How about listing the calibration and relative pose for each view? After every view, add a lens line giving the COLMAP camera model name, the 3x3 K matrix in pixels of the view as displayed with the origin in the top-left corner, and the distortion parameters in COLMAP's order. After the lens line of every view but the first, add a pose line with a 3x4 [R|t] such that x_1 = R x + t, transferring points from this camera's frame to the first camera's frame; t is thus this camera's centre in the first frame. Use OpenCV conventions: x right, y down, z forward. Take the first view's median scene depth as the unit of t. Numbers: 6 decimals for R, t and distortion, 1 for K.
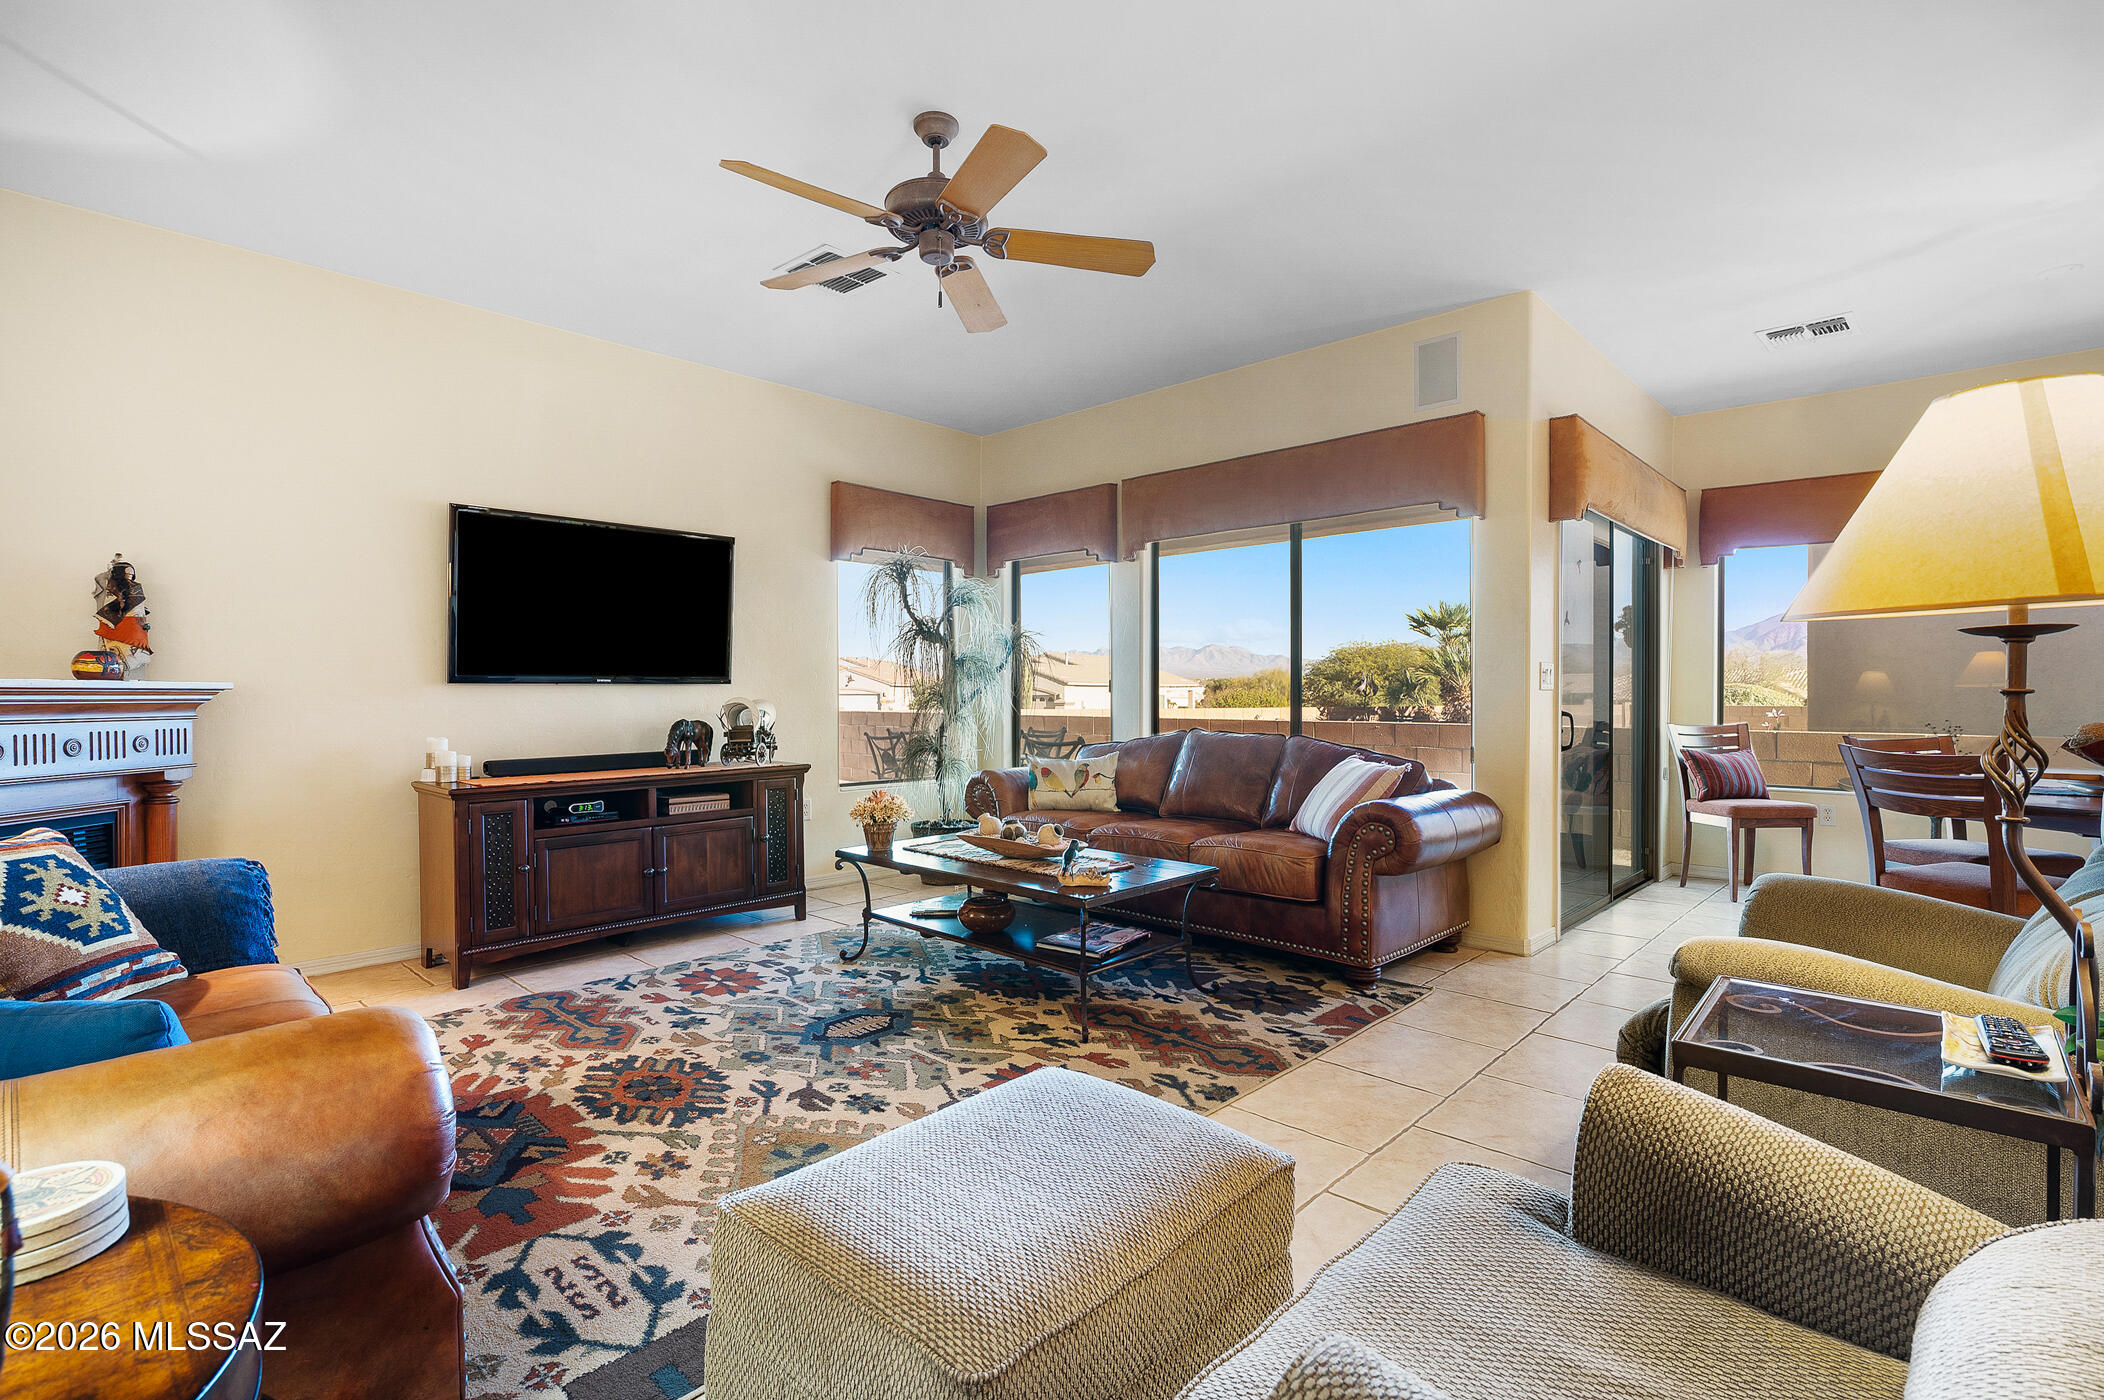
lens RADIAL K [[970.6, 0, 1054.5], [0, 970.6, 696.9], [0, 0, 1]] dist [-0.000667, -0.000137]
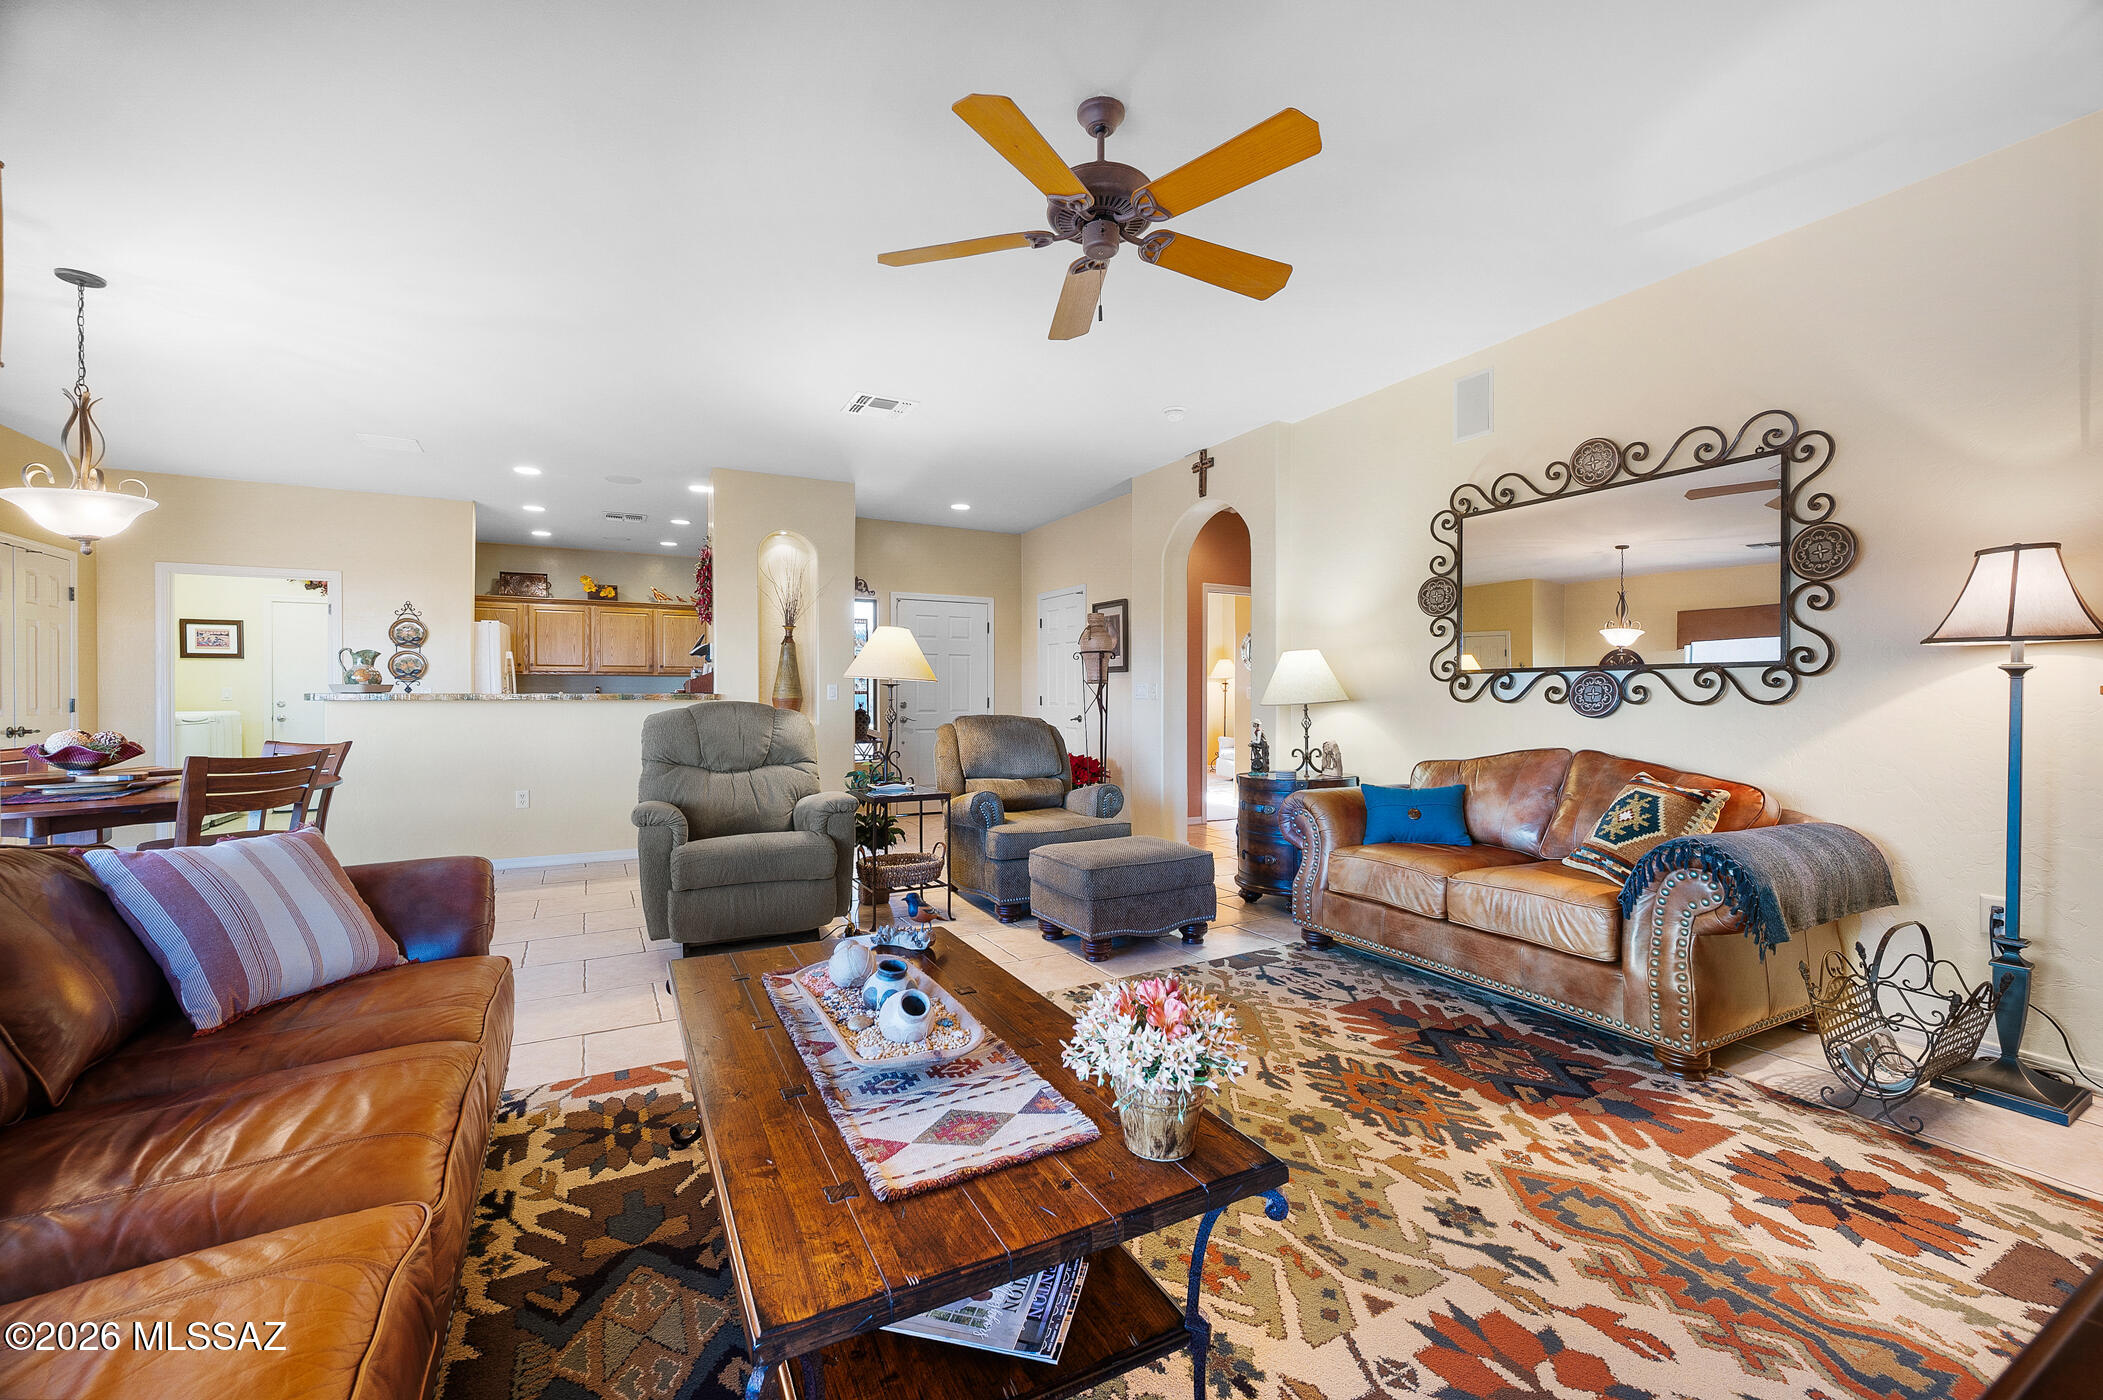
lens RADIAL K [[848.6, 0, 1058.7], [0, 848.6, 701.8], [0, 0, 1]] dist [0.001409, -0.000068]
pose [[-0.954489, 0.000175, 0.298245, -0.320969], [0.004917, 0.999873, 0.015150, -0.013821], [-0.298204, 0.015927, -0.954369, 1.769109]]
